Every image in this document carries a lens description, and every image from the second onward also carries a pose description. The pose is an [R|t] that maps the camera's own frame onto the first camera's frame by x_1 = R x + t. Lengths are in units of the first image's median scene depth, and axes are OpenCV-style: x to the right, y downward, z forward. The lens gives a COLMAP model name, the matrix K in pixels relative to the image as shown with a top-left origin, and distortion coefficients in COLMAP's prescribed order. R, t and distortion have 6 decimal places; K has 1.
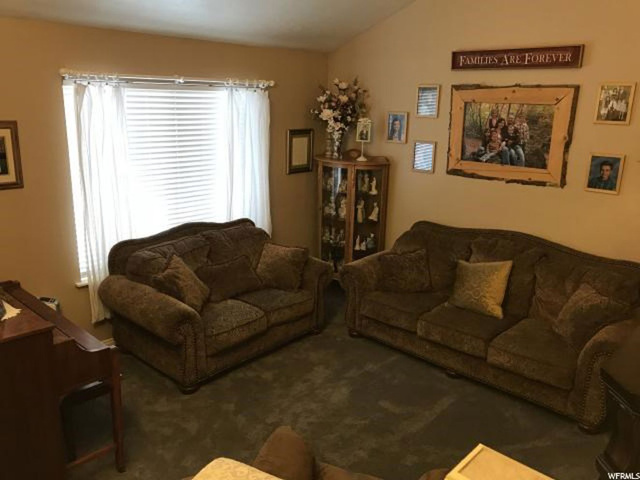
lens RADIAL K [[526.7, 0, 317.7], [0, 526.7, 236.8], [0, 0, 1]] dist [0.009398, 0.010552]
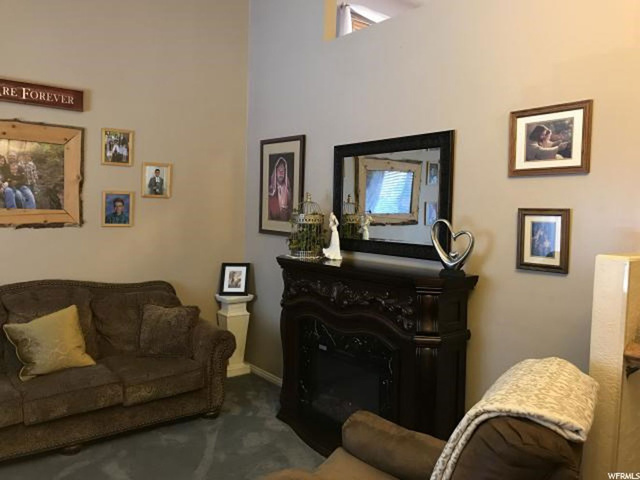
lens RADIAL K [[526.7, 0, 317.3], [0, 526.7, 236.9], [0, 0, 1]] dist [0.009398, 0.010552]
pose [[0.159102, -0.069833, 0.984789, -0.462770], [0.227597, 0.973221, 0.032242, -0.003619], [-0.960670, 0.219006, 0.170735, 0.404000]]
